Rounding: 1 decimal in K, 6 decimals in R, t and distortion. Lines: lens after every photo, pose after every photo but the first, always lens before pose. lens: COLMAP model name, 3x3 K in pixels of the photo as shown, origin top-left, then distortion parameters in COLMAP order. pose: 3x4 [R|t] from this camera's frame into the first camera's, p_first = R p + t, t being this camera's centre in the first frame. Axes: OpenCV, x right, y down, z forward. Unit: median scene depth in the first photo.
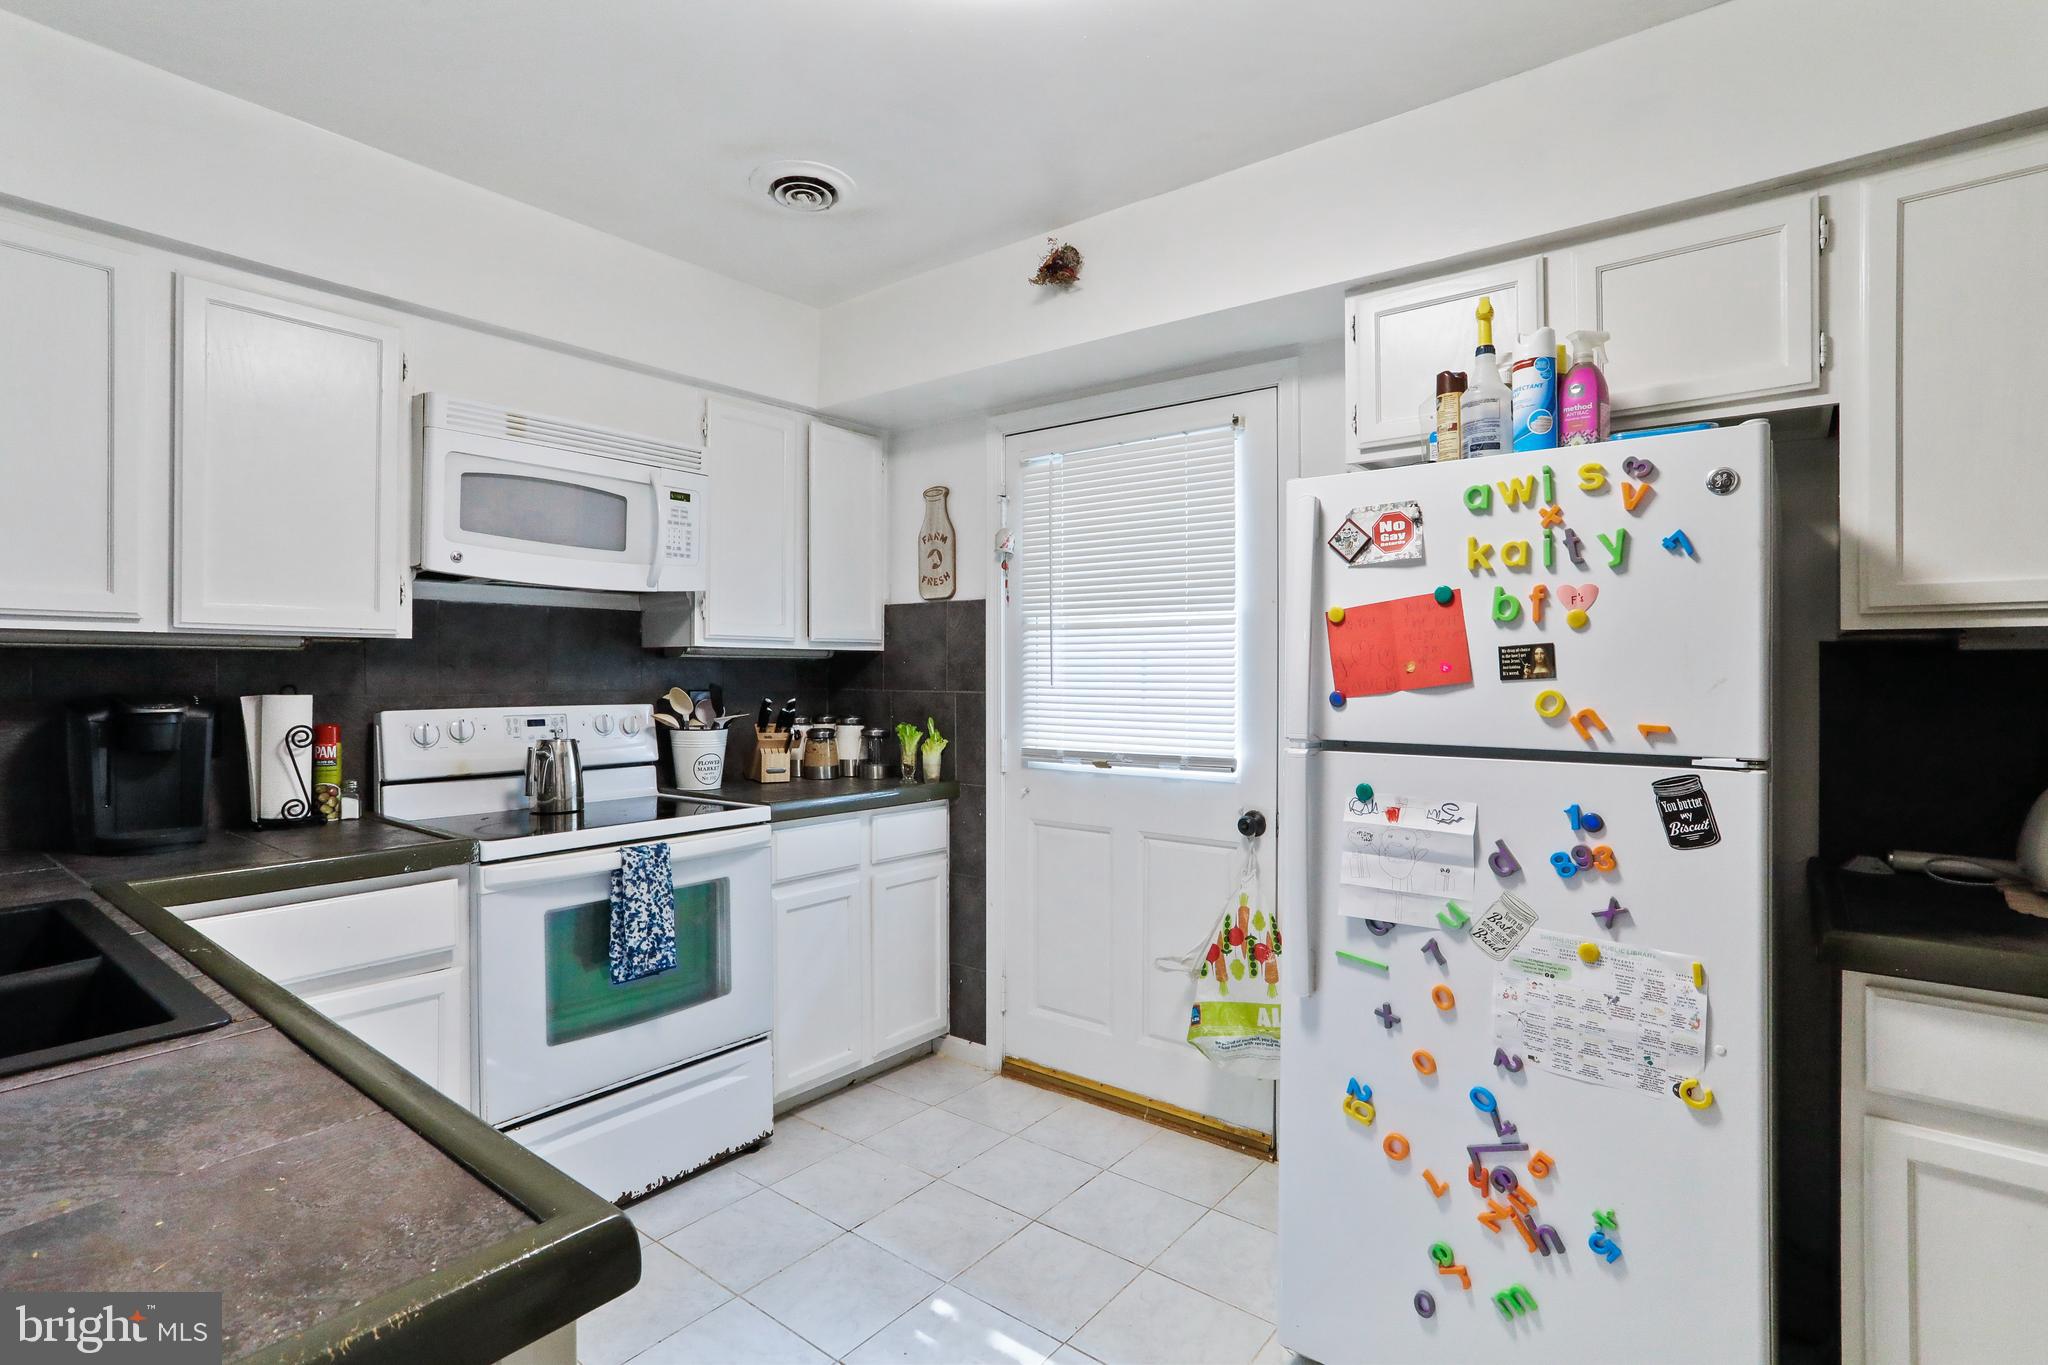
lens RADIAL K [[994.1, 0, 993.1], [0, 994.1, 676.7], [0, 0, 1]] dist [-0.040953, 0.018929]
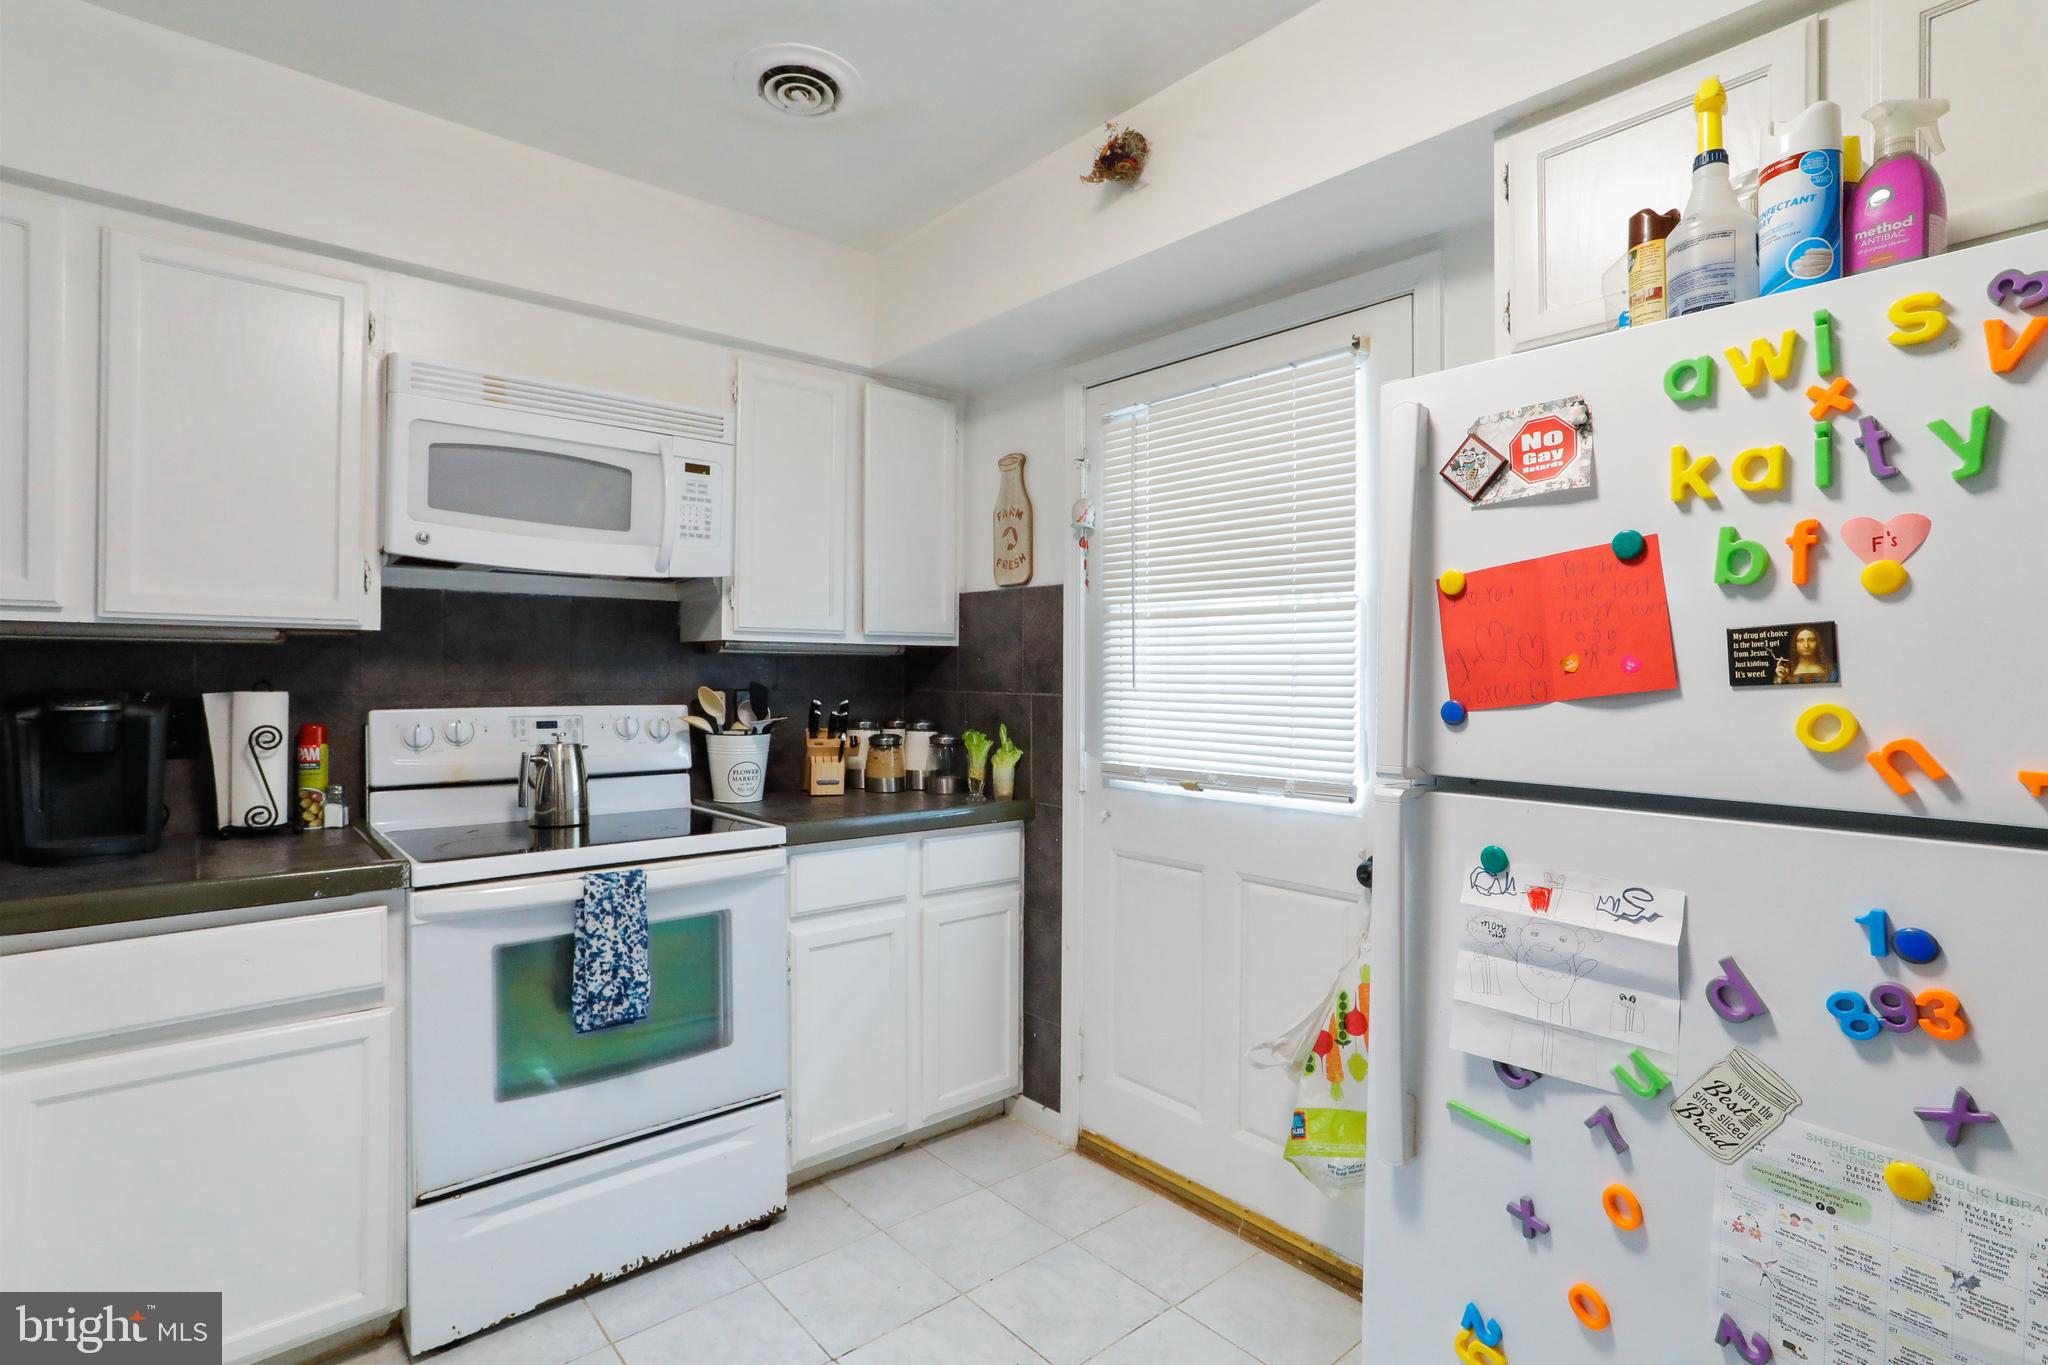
lens RADIAL K [[994.1, 0, 988.4], [0, 994.1, 675.1], [0, 0, 1]] dist [-0.040953, 0.018929]
pose [[0.981983, 0.005216, -0.188898, 0.123447], [-0.005508, 0.999984, -0.001024, -0.000013], [0.188889, 0.002046, 0.981996, 0.223238]]
